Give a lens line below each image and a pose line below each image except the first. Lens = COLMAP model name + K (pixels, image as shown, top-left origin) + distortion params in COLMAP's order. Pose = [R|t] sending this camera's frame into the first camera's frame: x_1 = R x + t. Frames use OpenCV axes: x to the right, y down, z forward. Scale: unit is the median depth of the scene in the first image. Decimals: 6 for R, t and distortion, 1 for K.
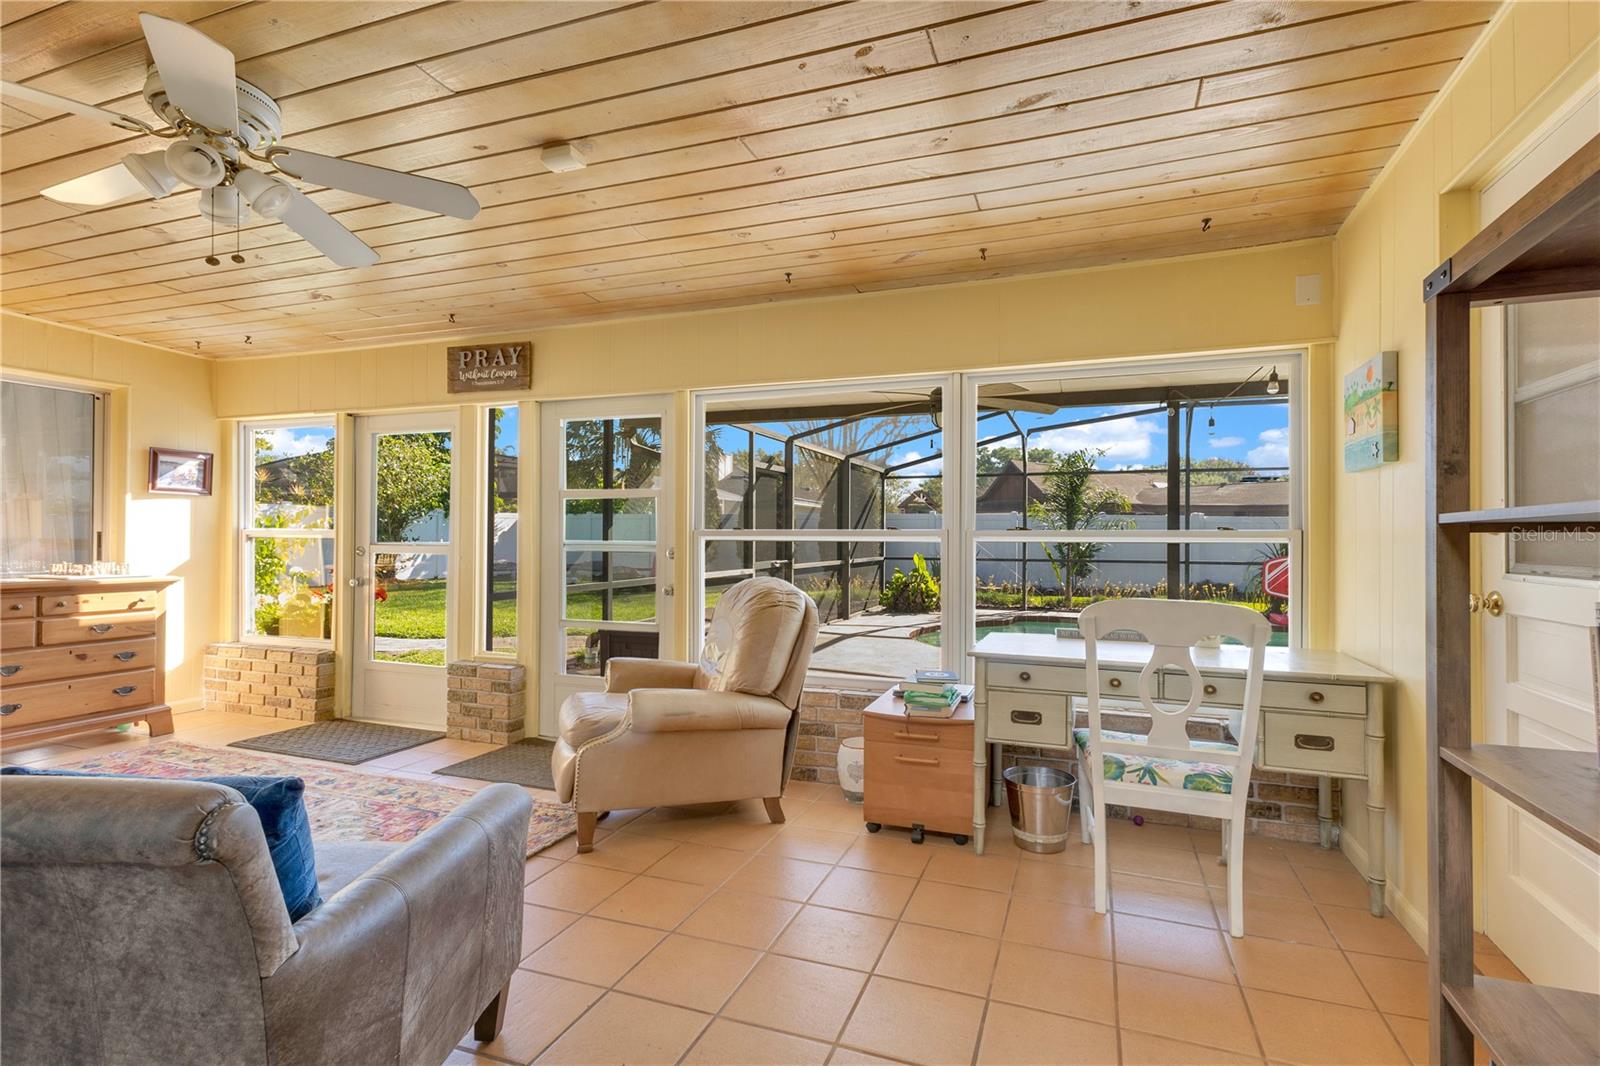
lens RADIAL K [[770.4, 0, 799.9], [0, 770.4, 531.7], [0, 0, 1]] dist [0.004926, 0.000915]
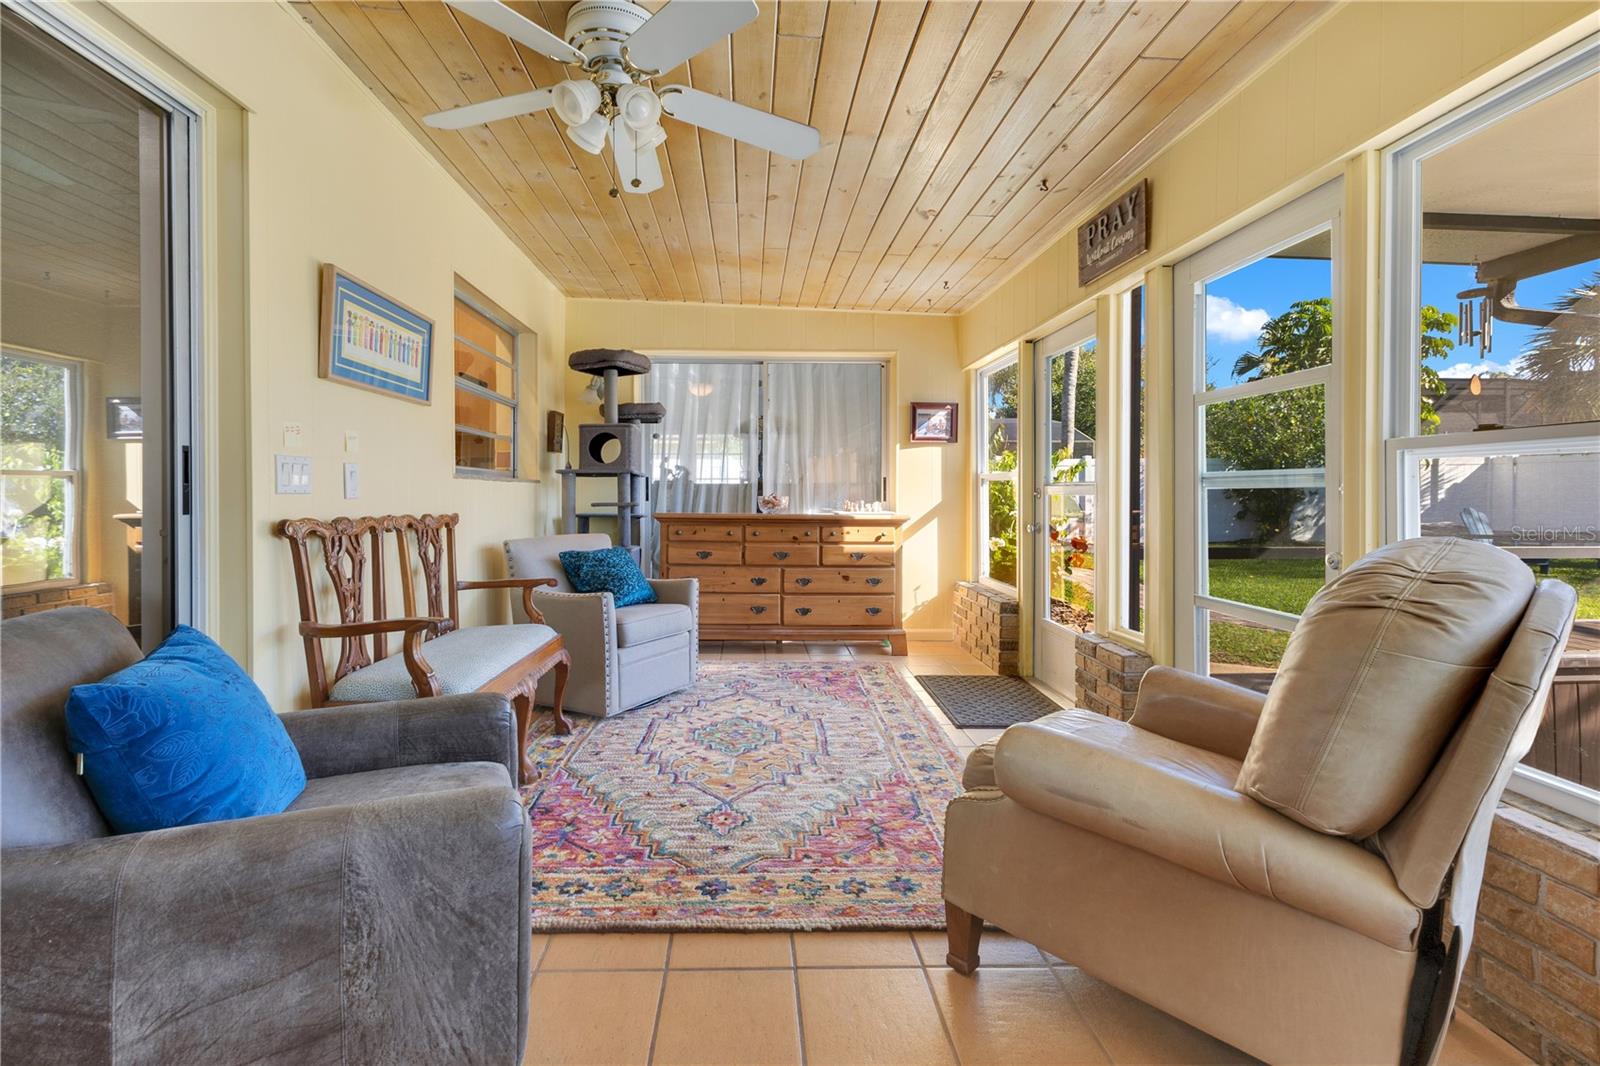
lens RADIAL K [[770.4, 0, 778.5], [0, 770.4, 496.4], [0, 0, 1]] dist [0.004926, 0.000915]
pose [[0.380824, 0.001072, -0.924647, 0.145653], [0.002937, 0.999993, 0.002369, 0.027924], [0.924643, -0.003618, 0.380818, 0.414283]]
